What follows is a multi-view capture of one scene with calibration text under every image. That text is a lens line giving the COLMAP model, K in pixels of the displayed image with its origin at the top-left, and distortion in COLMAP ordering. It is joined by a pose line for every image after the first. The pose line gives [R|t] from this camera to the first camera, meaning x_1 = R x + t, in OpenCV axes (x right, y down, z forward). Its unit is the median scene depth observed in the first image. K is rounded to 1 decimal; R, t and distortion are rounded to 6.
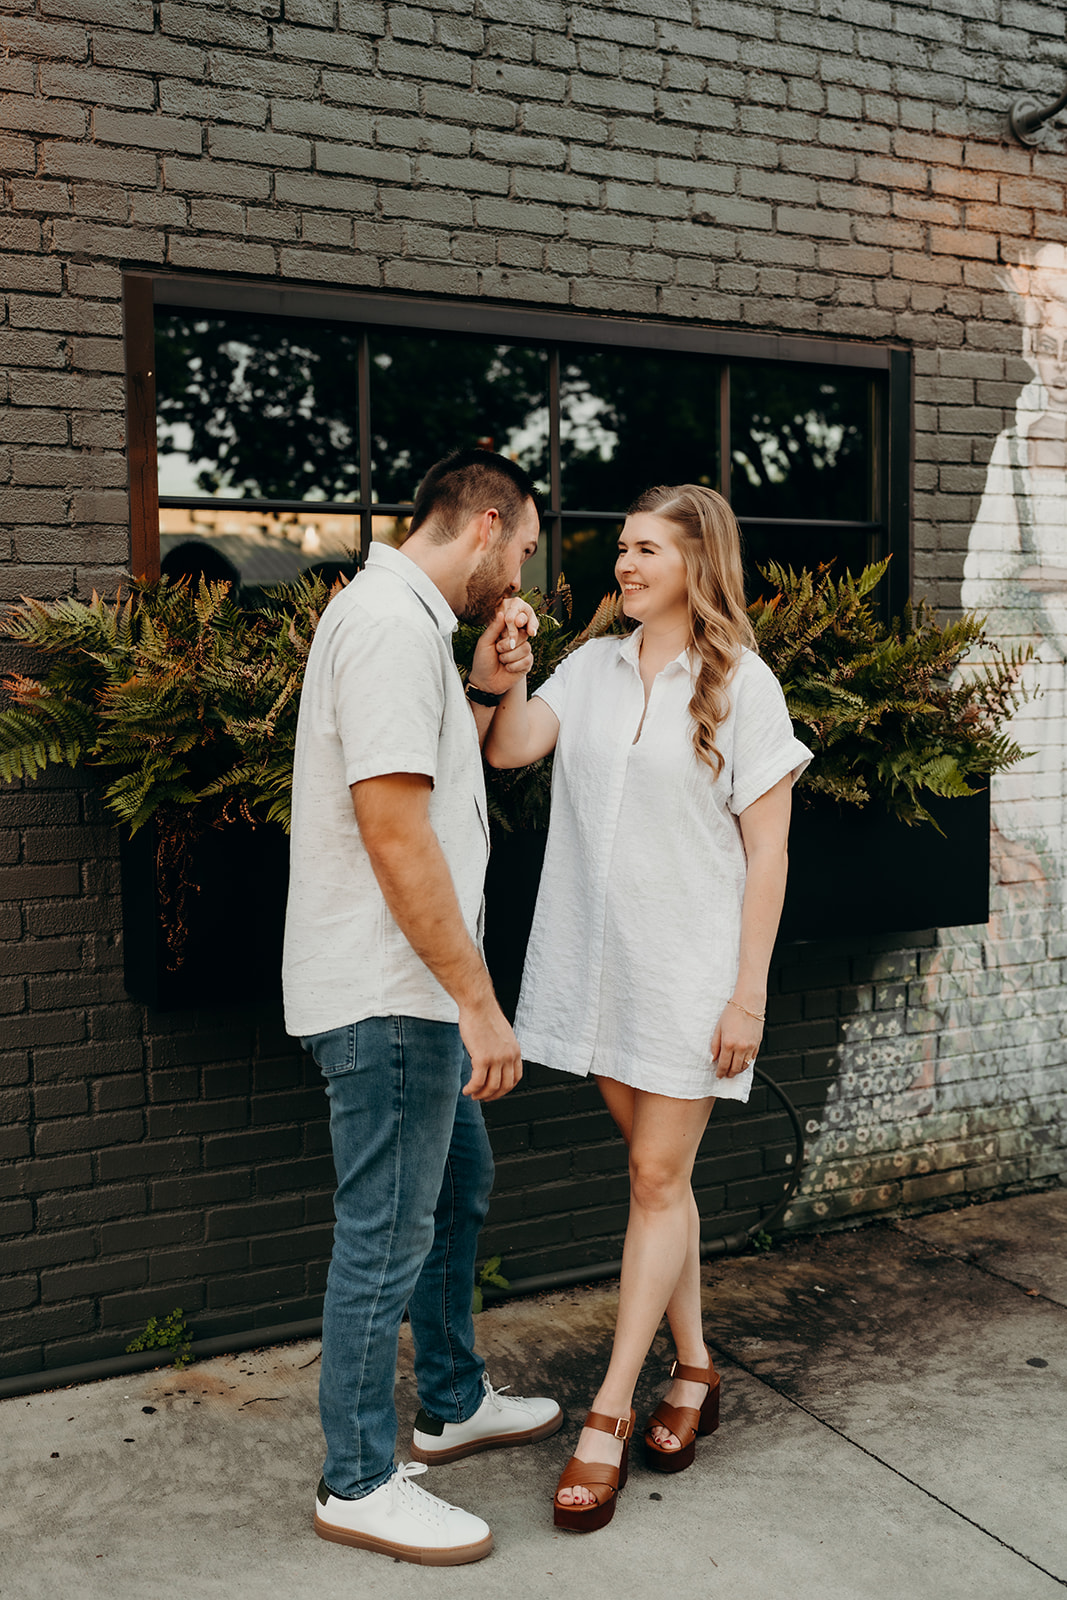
lens RADIAL K [[1625.8, 0, 533.5], [0, 1625.8, 800.0], [0, 0, 1]] dist [0.013632, -0.010556]
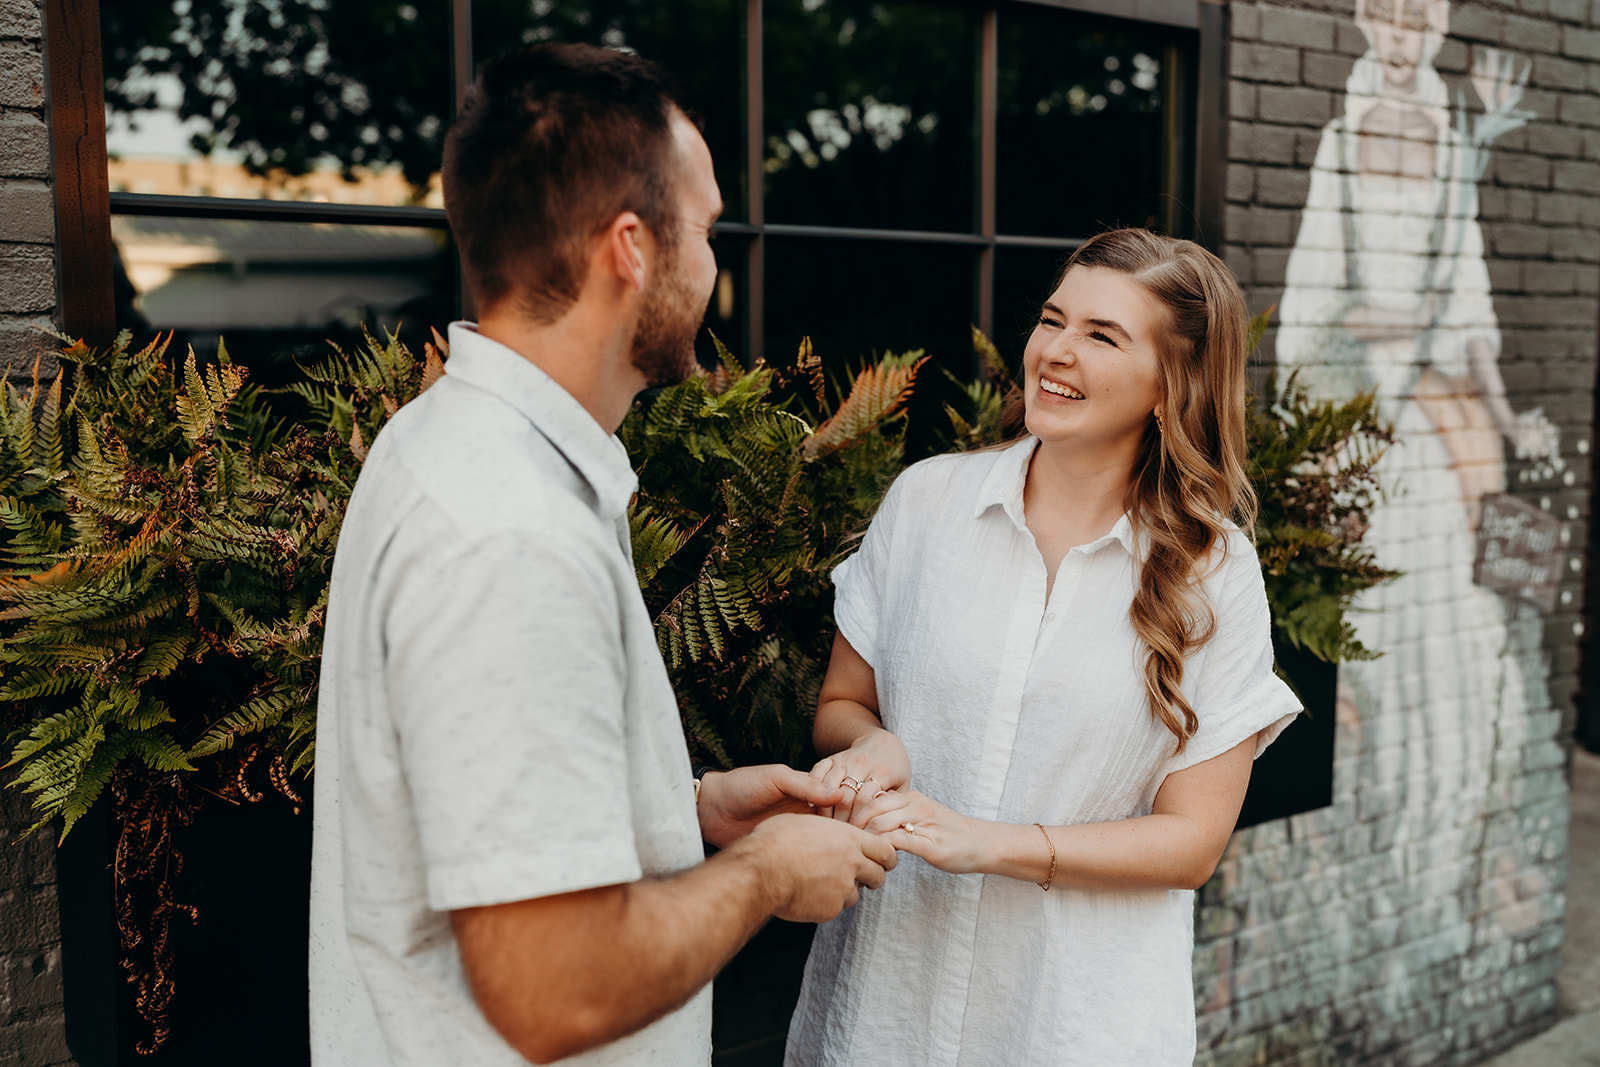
lens RADIAL K [[1625.8, 0, 801.8], [0, 1625.8, 556.2], [0, 0, 1]] dist [0.013632, -0.010556]
pose [[0.988526, -0.008529, 0.150811, -0.059351], [0.001220, 0.998823, 0.048491, -0.066881], [-0.151047, -0.047751, 0.987373, 0.301132]]
